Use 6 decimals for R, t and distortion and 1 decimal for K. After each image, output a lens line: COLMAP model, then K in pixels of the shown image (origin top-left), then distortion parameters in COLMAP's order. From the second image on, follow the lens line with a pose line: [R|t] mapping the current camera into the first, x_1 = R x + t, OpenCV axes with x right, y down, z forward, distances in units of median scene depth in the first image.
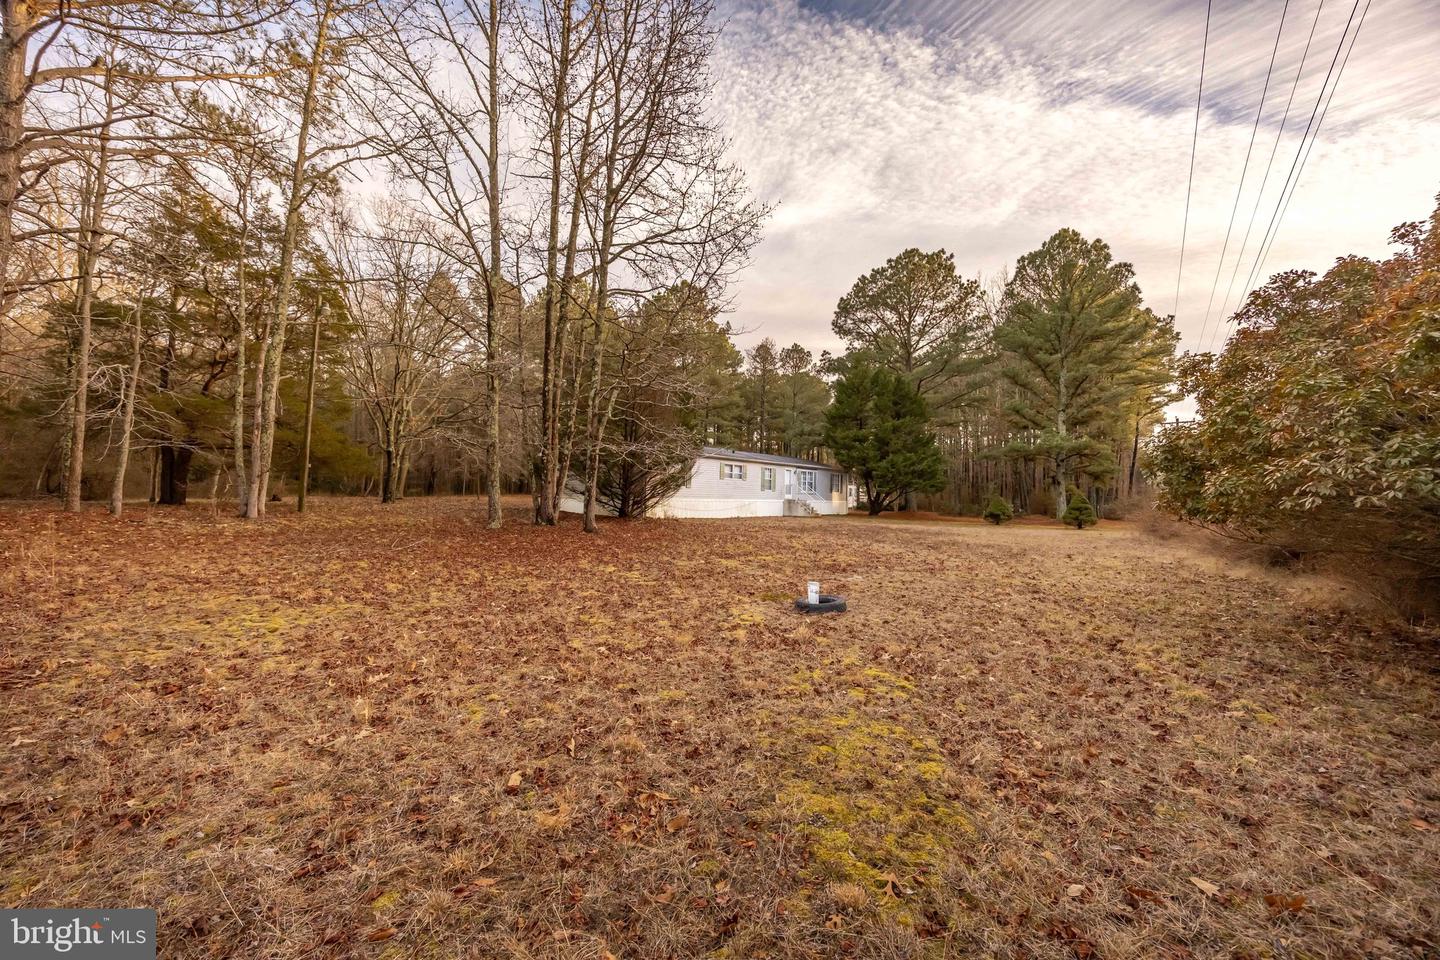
lens RADIAL K [[581.0, 0, 720.0], [0, 581.0, 480.0], [0, 0, 1]] dist [-0.001382, -0.000422]
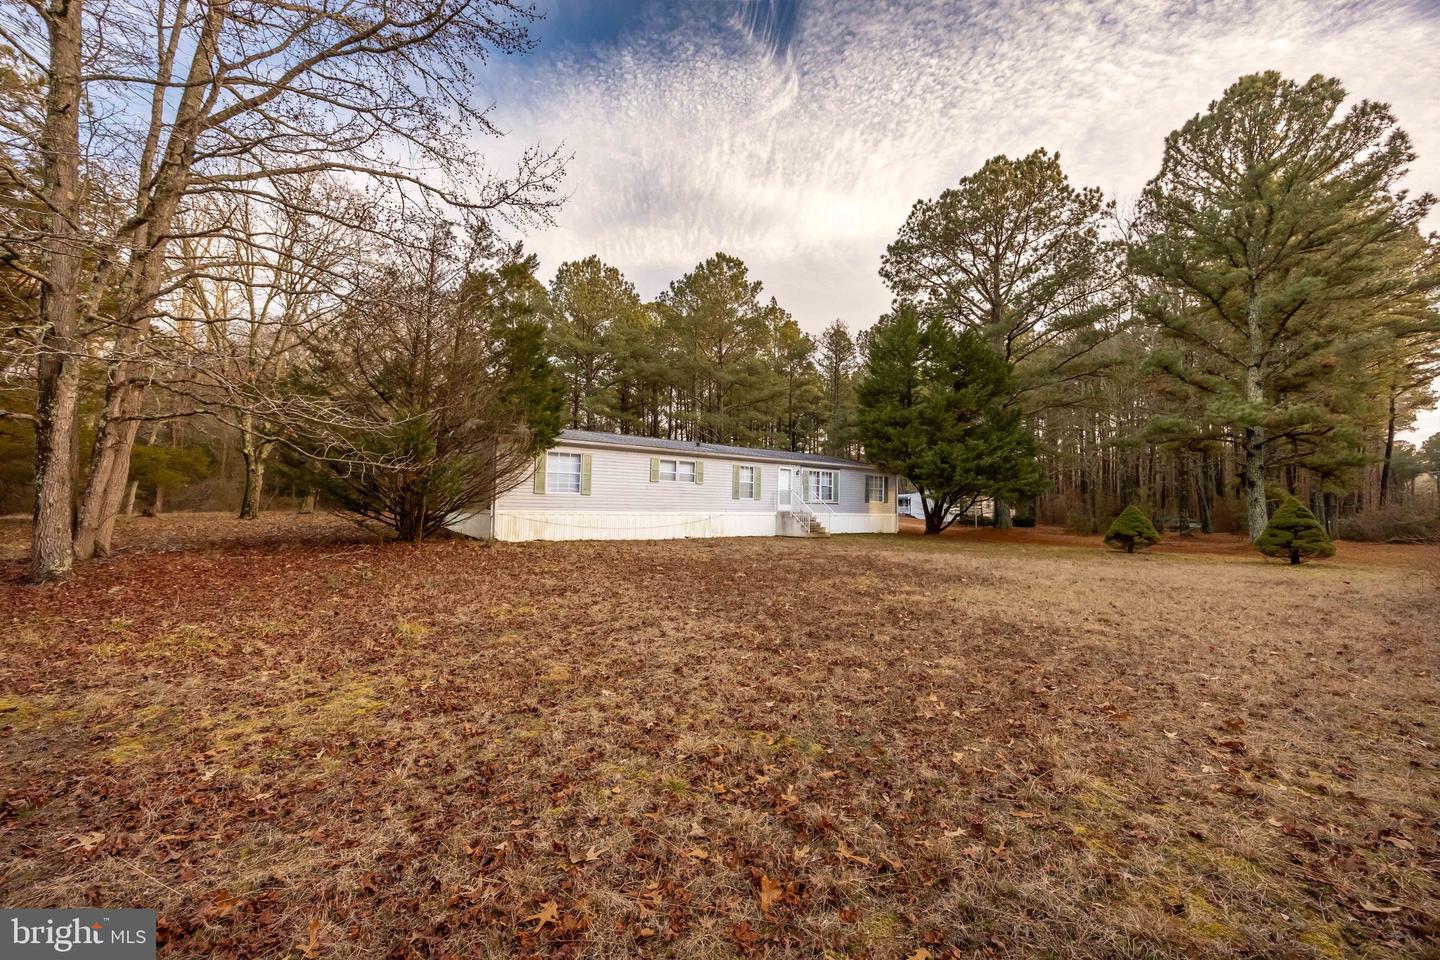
lens RADIAL K [[573.0, 0, 717.8], [0, 573.0, 481.4], [0, 0, 1]] dist [0.001655, -0.000073]
pose [[0.972394, -0.016470, -0.232761, 0.178928], [0.011219, 0.999652, -0.023865, 0.011289], [0.233073, 0.020595, 0.972241, 0.284267]]
